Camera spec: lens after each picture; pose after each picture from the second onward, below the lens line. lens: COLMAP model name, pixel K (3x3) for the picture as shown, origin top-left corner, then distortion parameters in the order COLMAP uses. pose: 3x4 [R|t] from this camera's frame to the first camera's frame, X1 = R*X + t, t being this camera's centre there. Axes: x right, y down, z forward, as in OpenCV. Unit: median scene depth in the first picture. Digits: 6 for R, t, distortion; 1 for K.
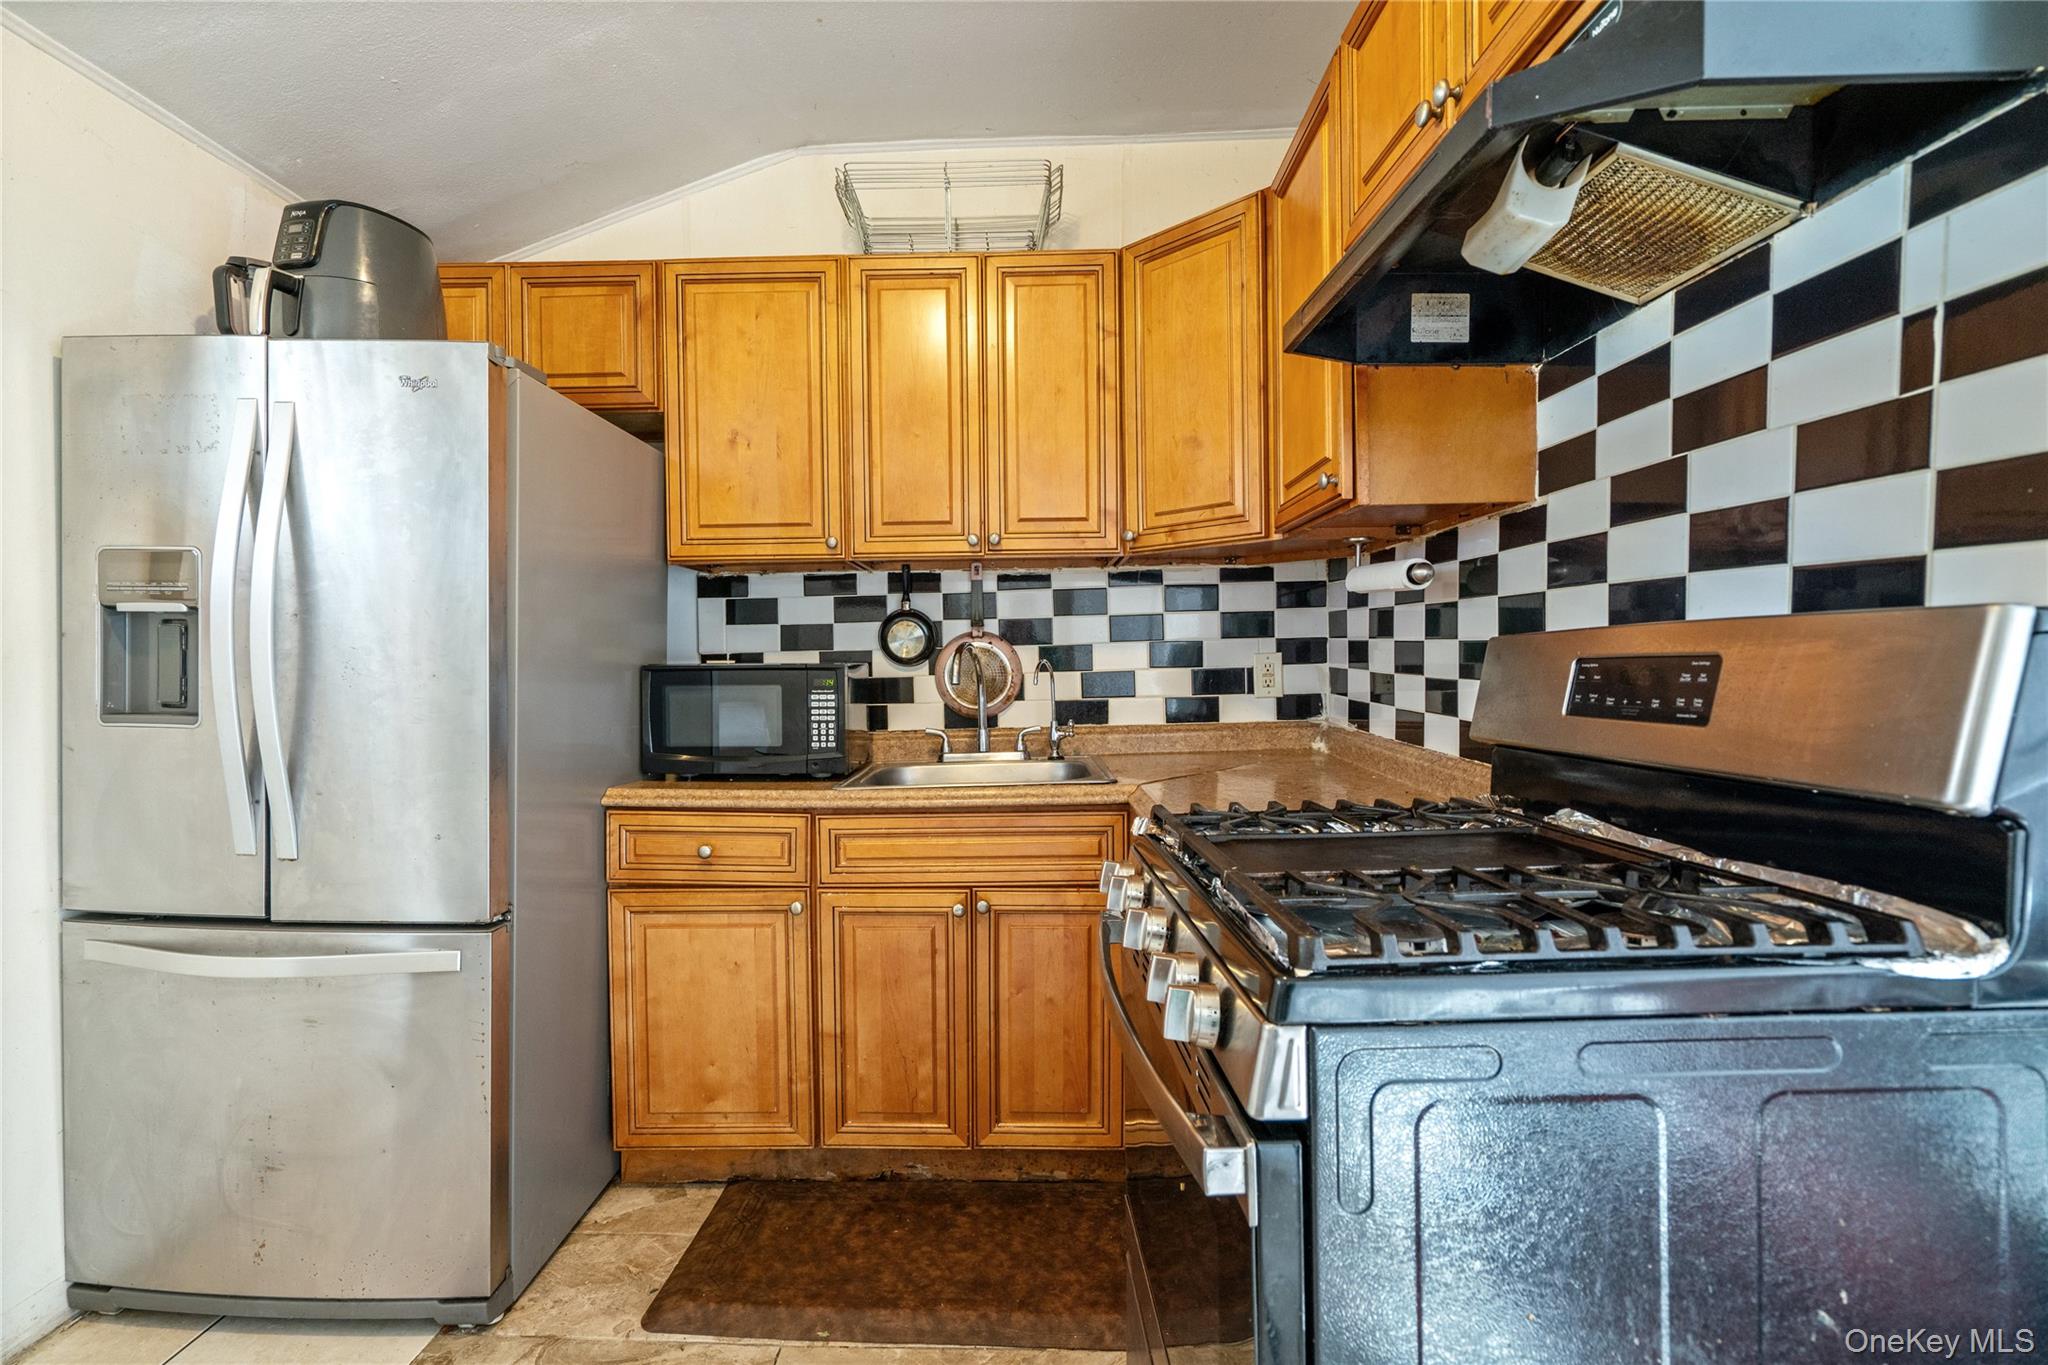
lens RADIAL K [[921.0, 0, 1009.5], [0, 921.0, 679.7], [0, 0, 1]] dist [-0.007656, 0.002216]
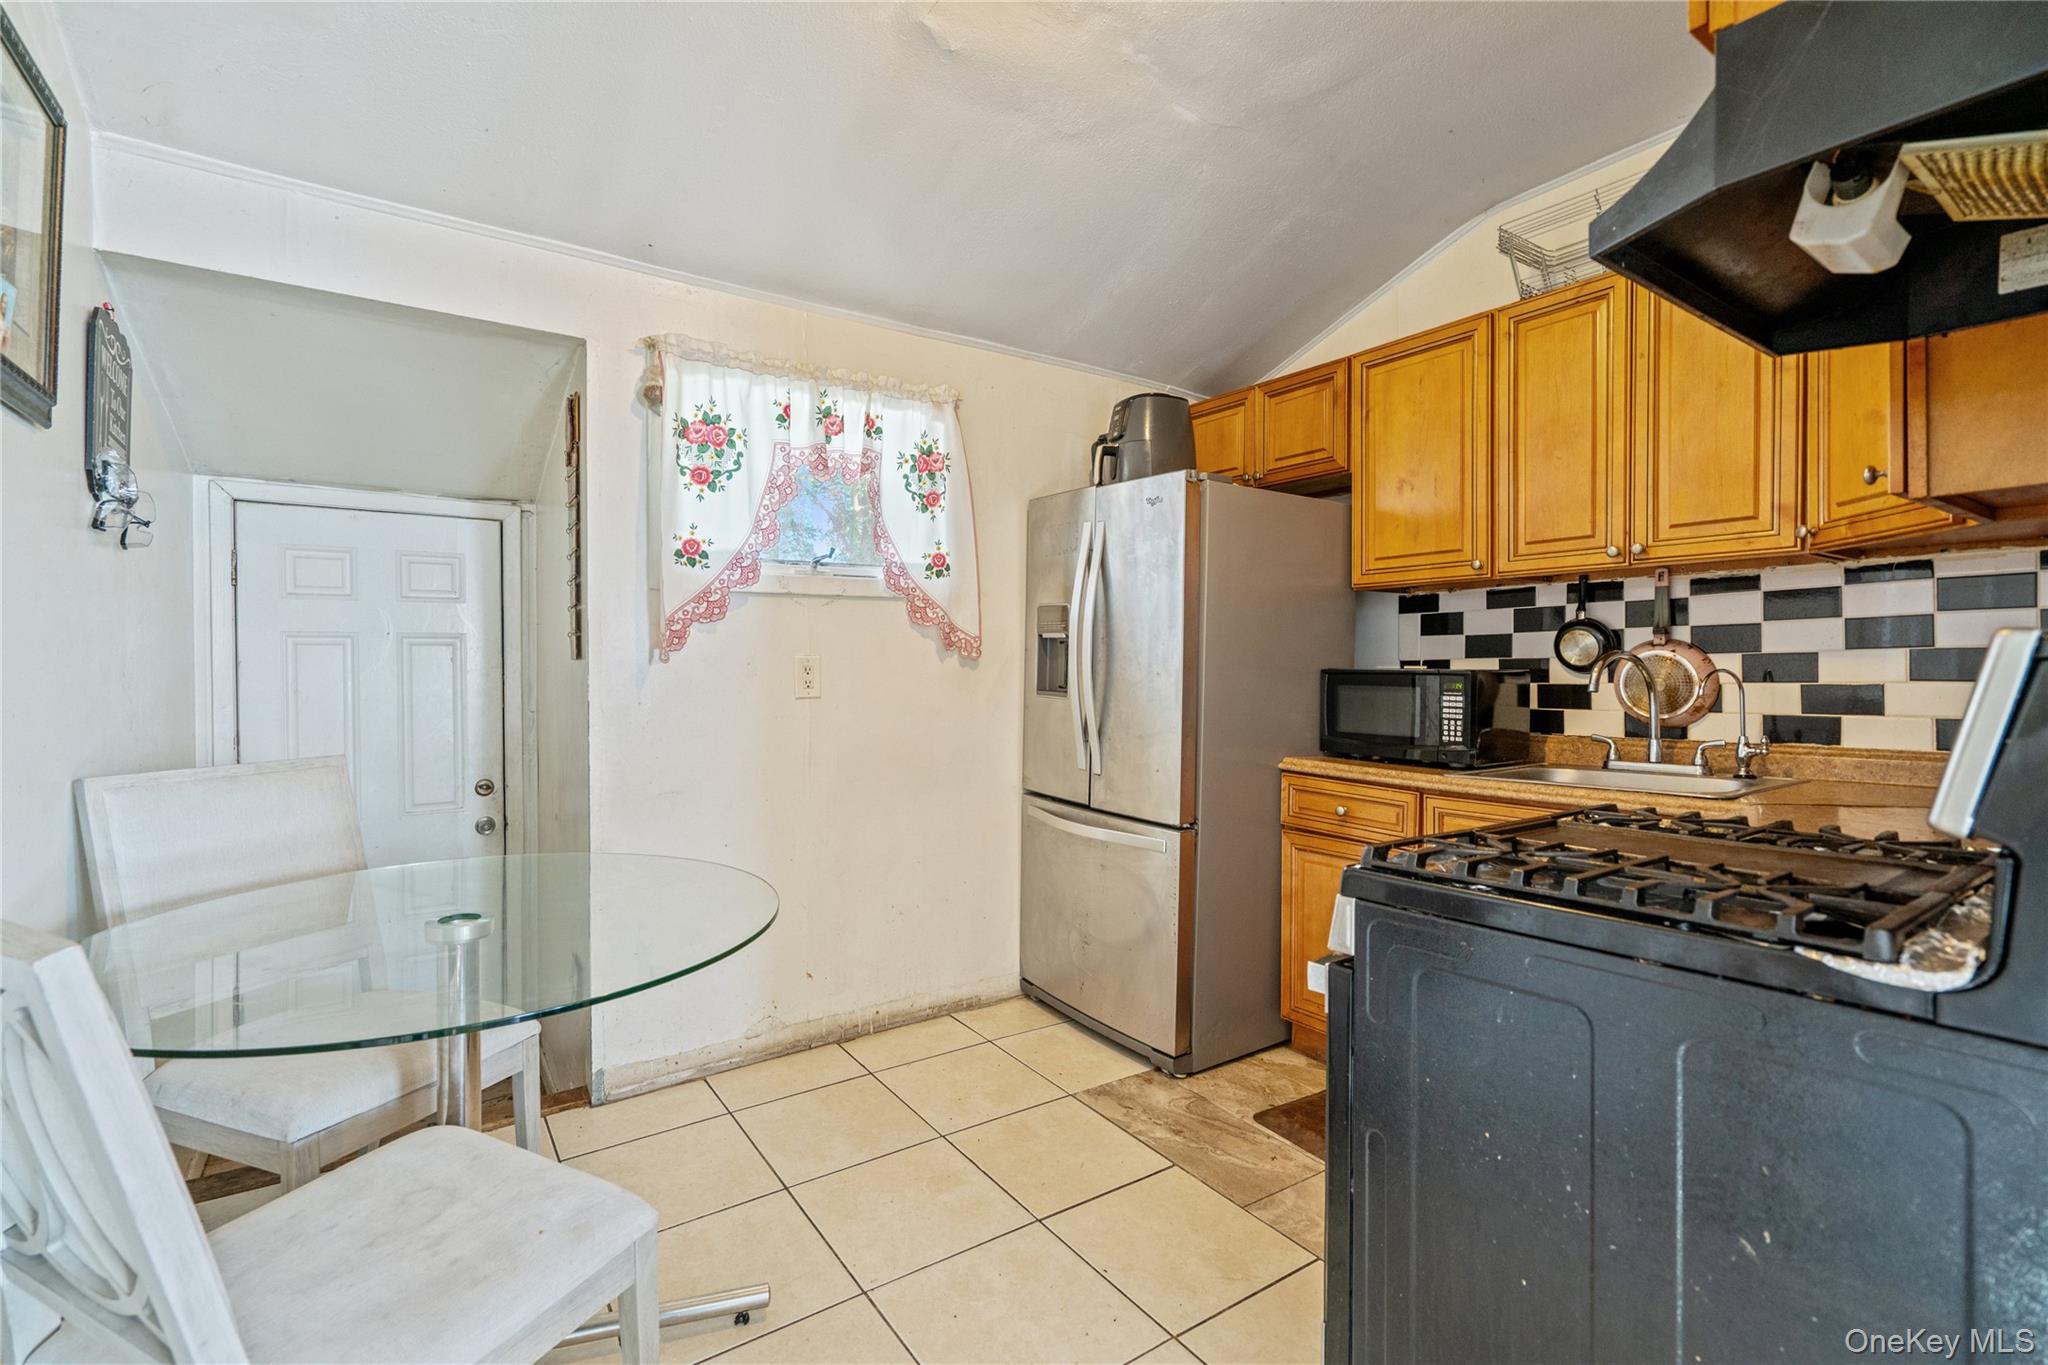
lens RADIAL K [[921.0, 0, 1001.8], [0, 921.0, 678.7], [0, 0, 1]] dist [-0.007656, 0.002216]
pose [[0.579705, 0.022668, -0.814511, 0.444125], [-0.024659, 0.999643, 0.010270, -0.004367], [0.814453, 0.014132, 0.580057, -0.159000]]
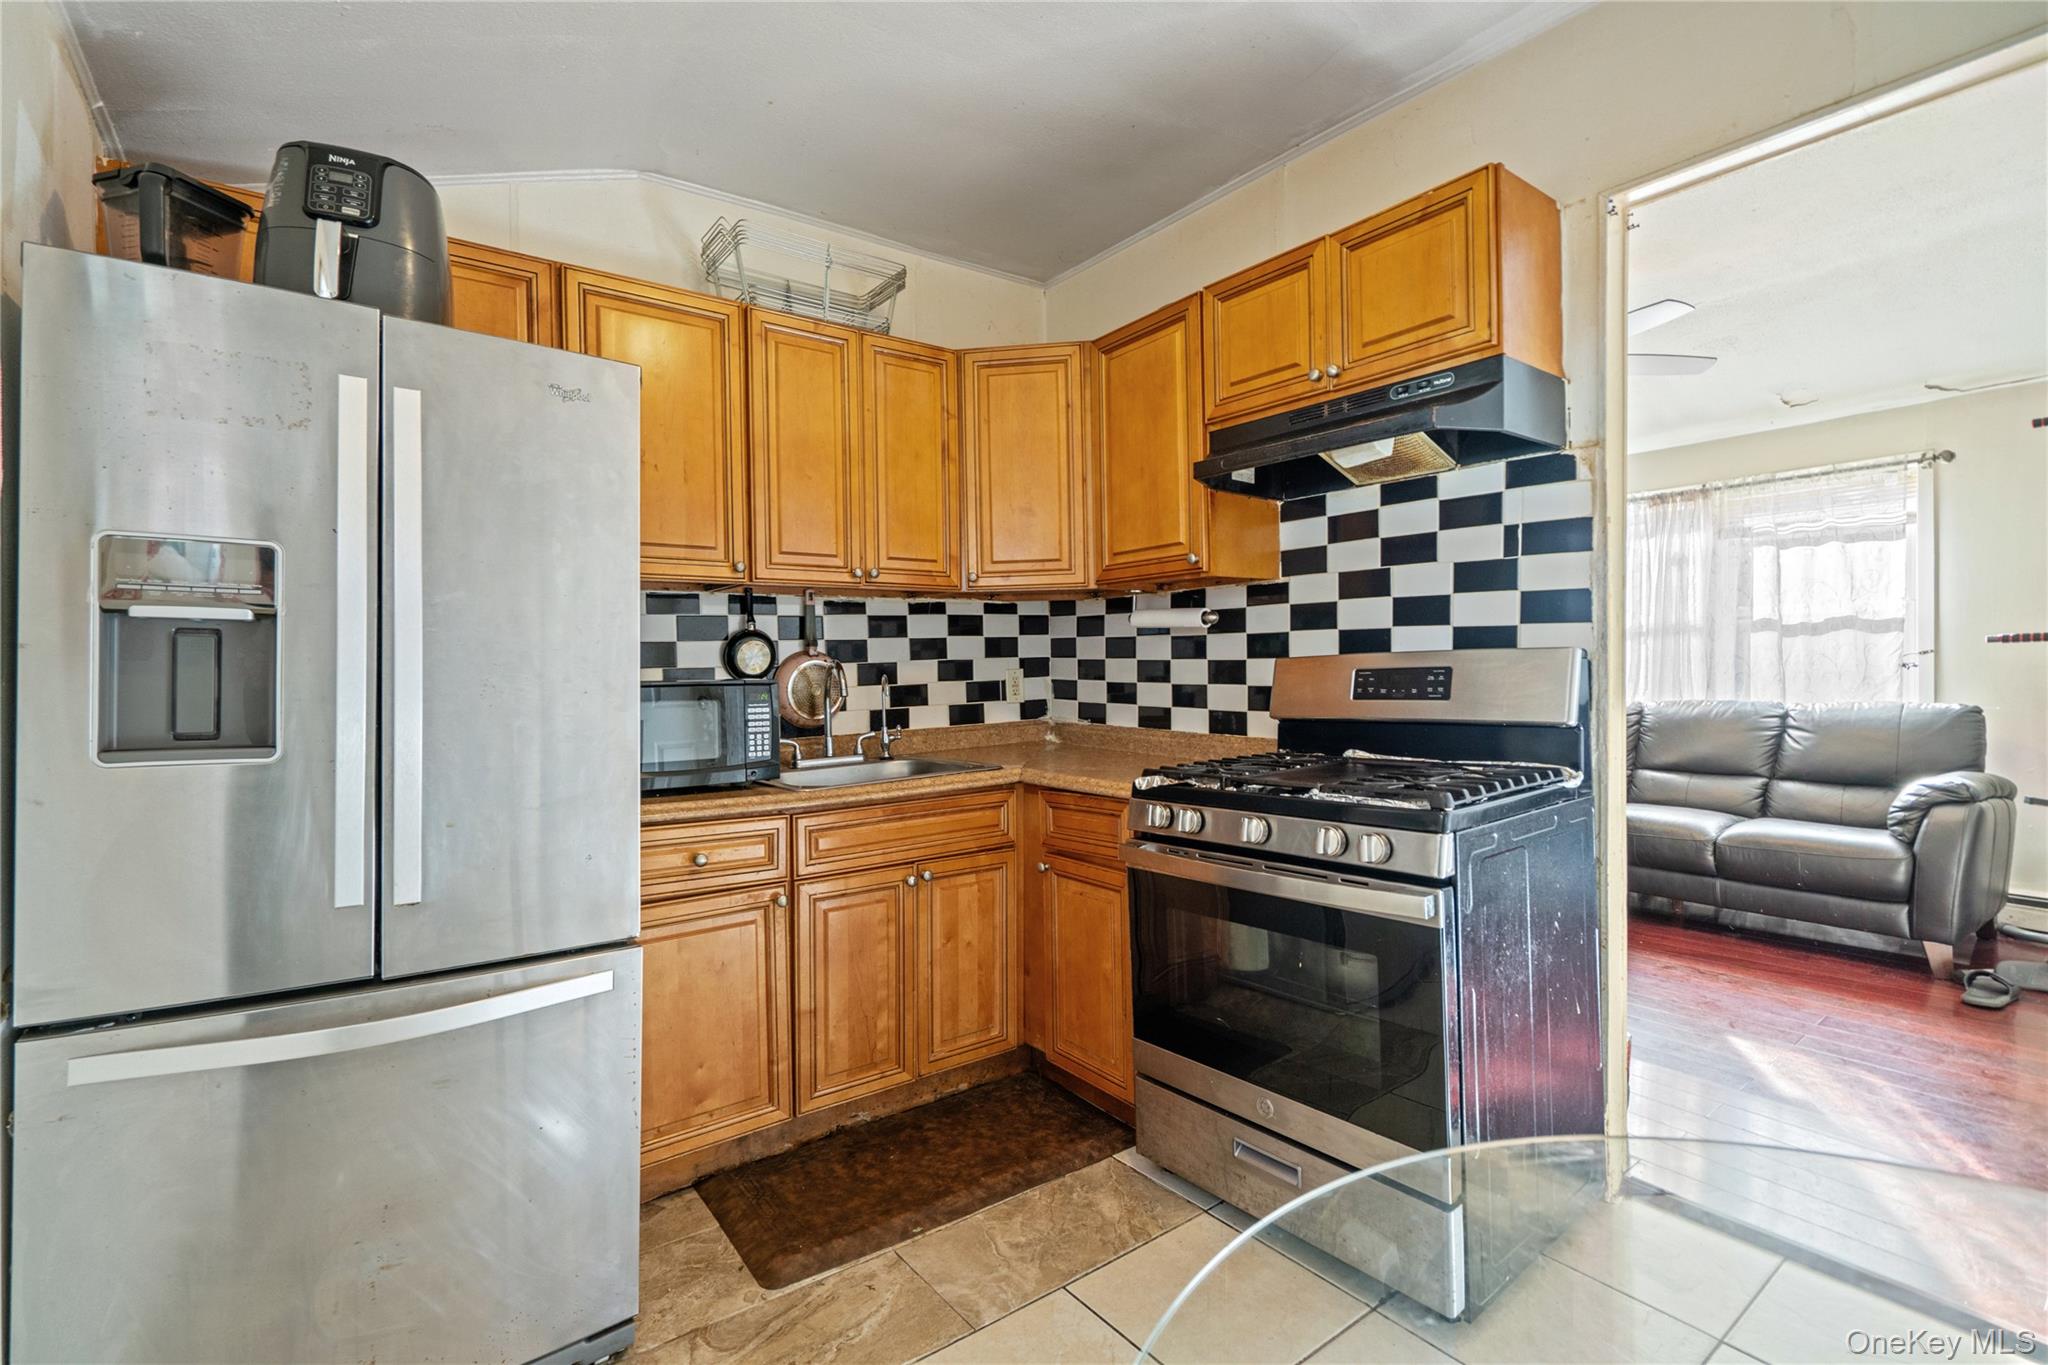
lens RADIAL K [[921.0, 0, 1010.0], [0, 921.0, 677.1], [0, 0, 1]] dist [-0.007656, 0.002216]
pose [[0.791558, -0.008736, 0.611031, -0.670282], [0.022474, 0.999638, -0.014822, 0.002700], [-0.610680, 0.025465, 0.791468, -0.043851]]
